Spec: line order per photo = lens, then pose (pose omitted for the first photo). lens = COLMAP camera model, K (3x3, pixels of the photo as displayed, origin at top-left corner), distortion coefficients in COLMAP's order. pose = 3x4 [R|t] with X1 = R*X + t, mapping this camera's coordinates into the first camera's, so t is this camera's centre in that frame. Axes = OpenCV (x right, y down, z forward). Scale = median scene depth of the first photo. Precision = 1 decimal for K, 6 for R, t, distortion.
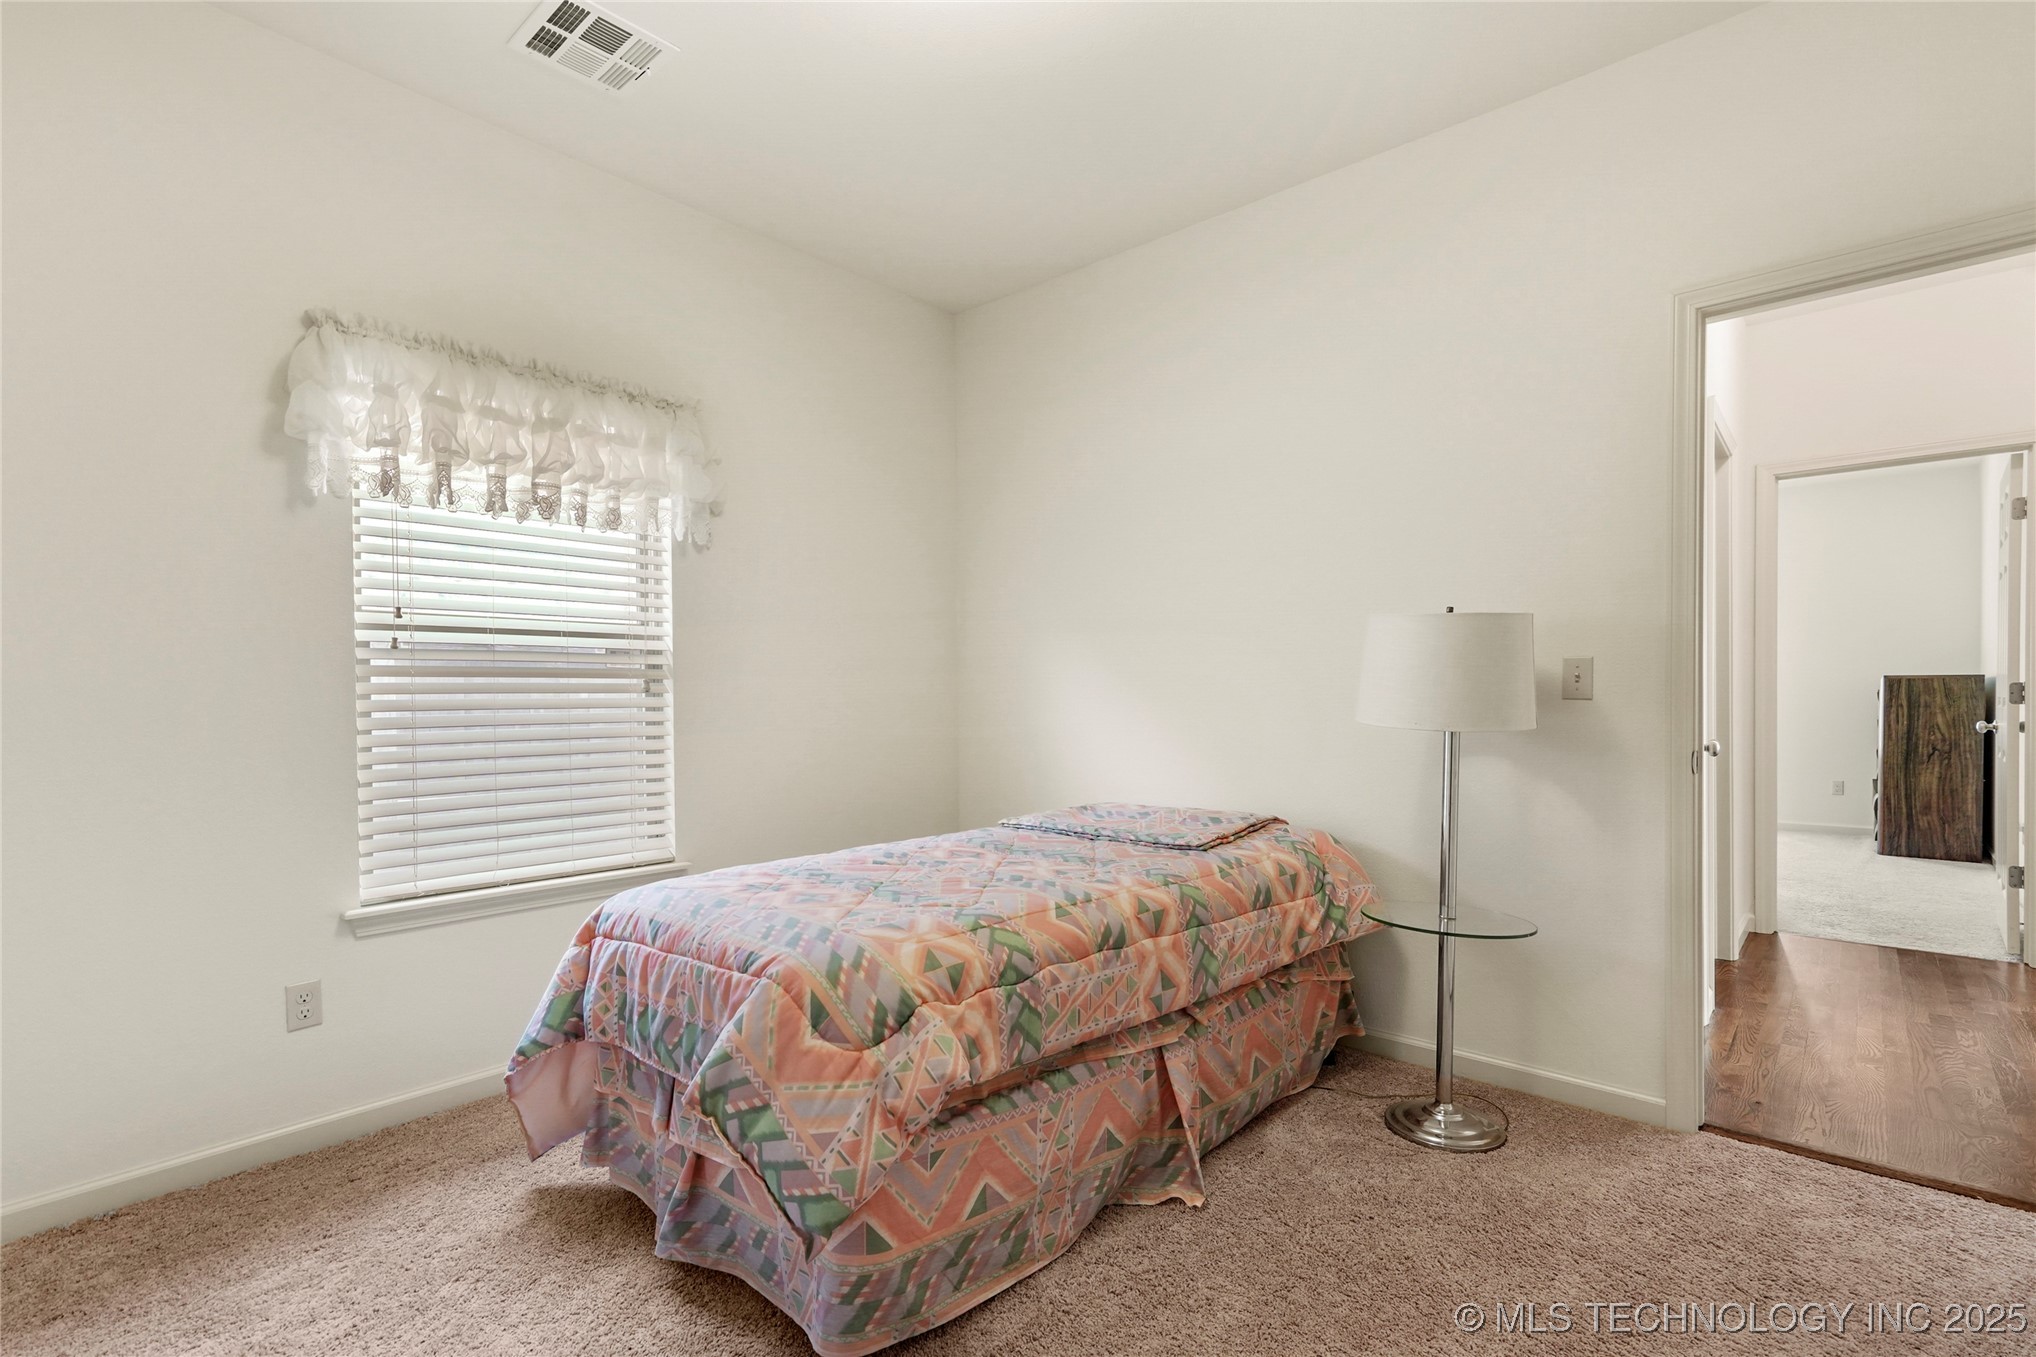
lens RADIAL K [[941.4, 0, 1016.2], [0, 941.4, 706.5], [0, 0, 1]] dist [-0.001037, 0.000455]
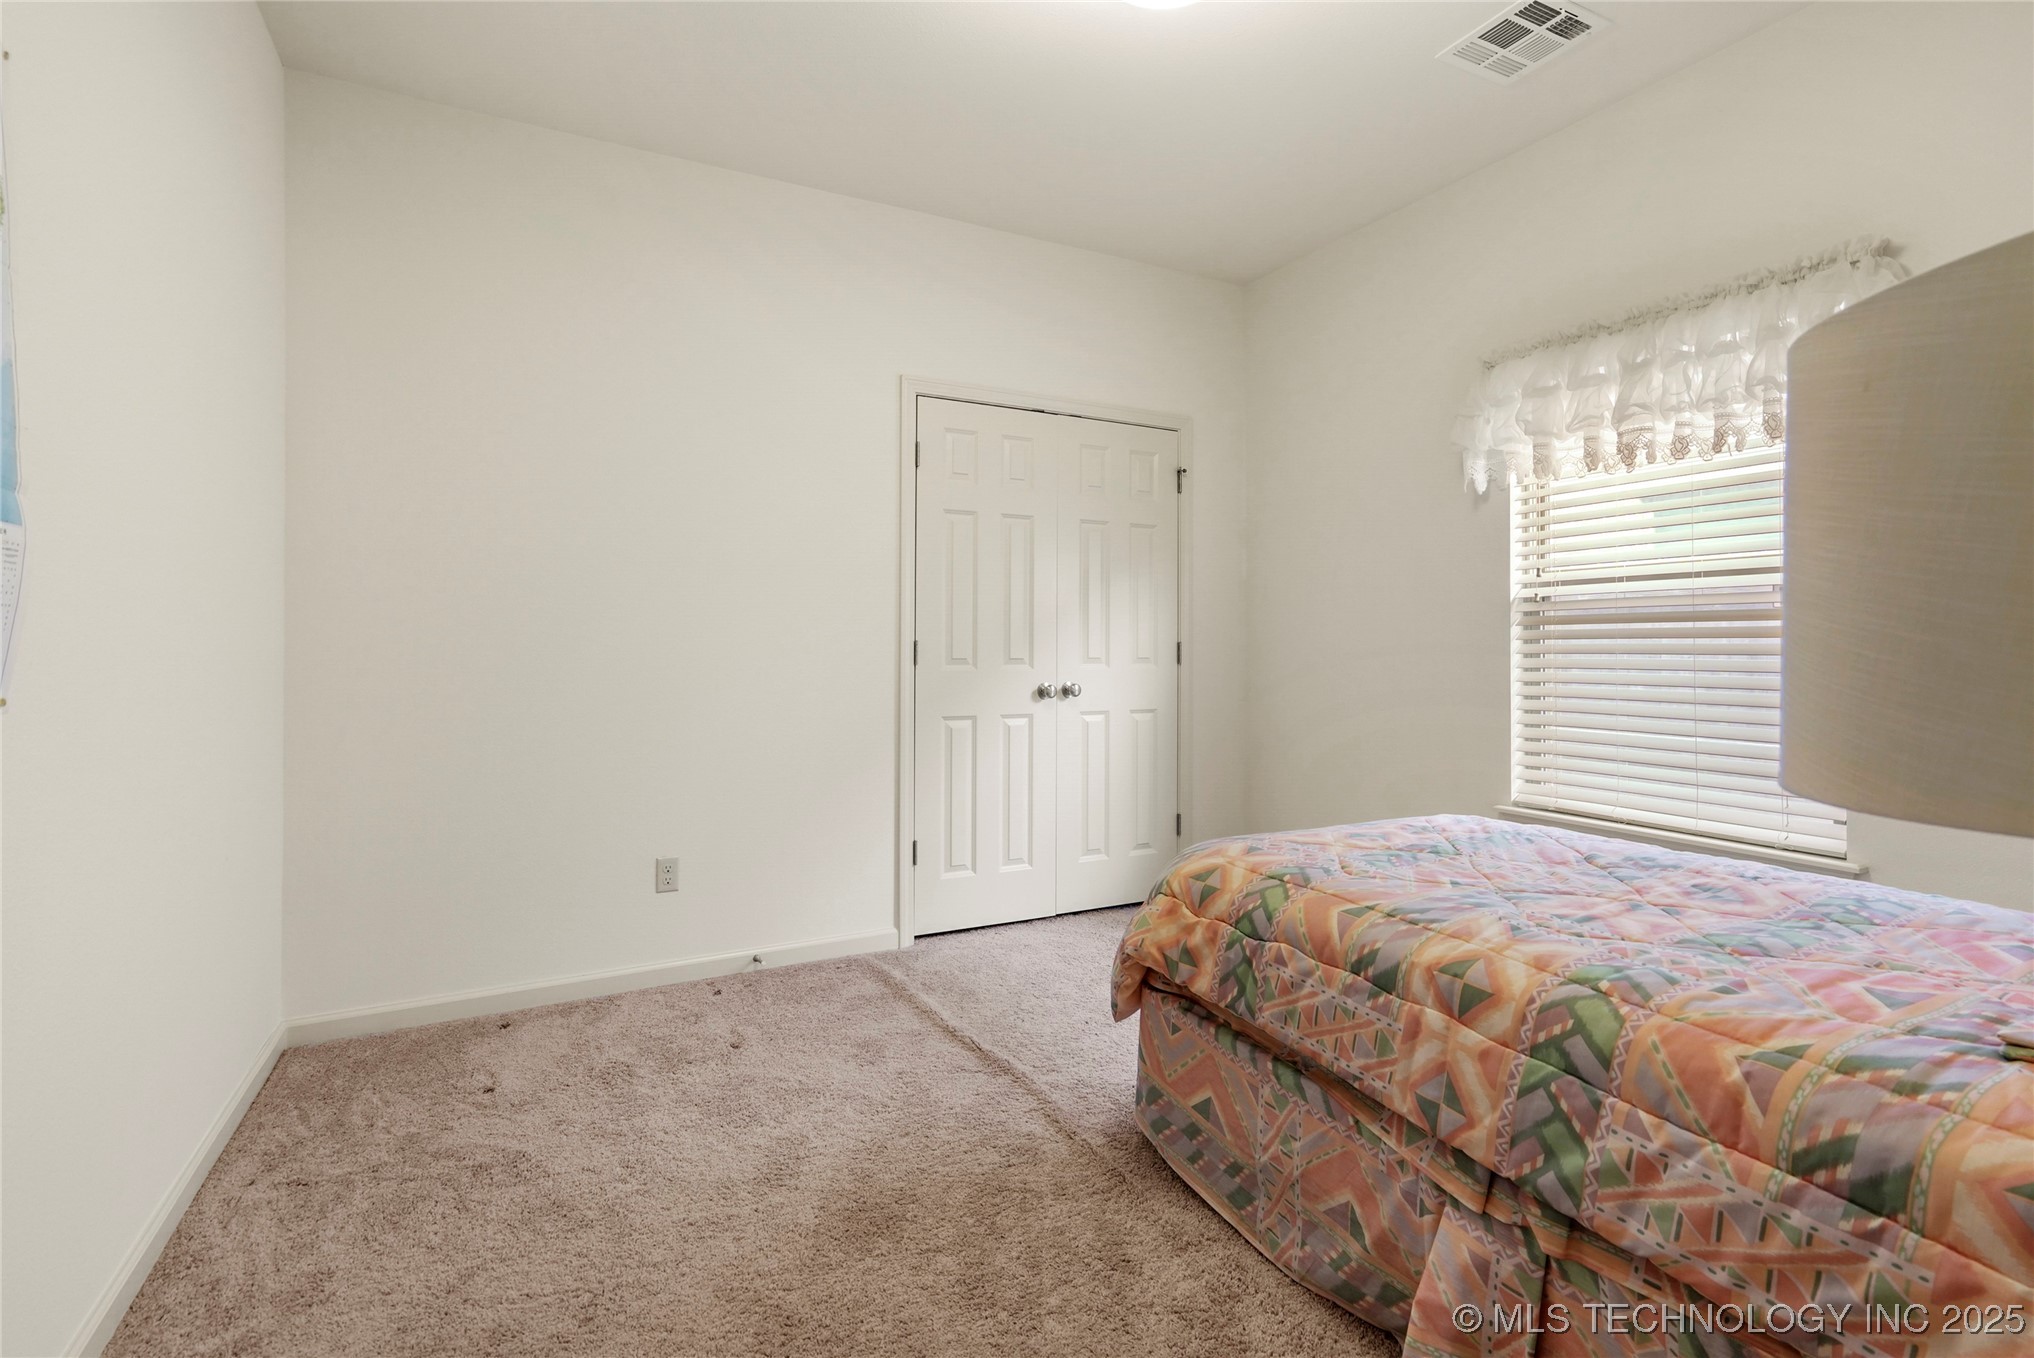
lens RADIAL K [[938.2, 0, 1017.1], [0, 938.2, 638.0], [0, 0, 1]] dist [-0.000173, 0.000262]
pose [[-0.345741, -0.001153, -0.938329, 0.876652], [-0.003487, 0.999994, 0.000056, -0.016196], [0.938324, 0.003291, -0.345743, 0.963787]]
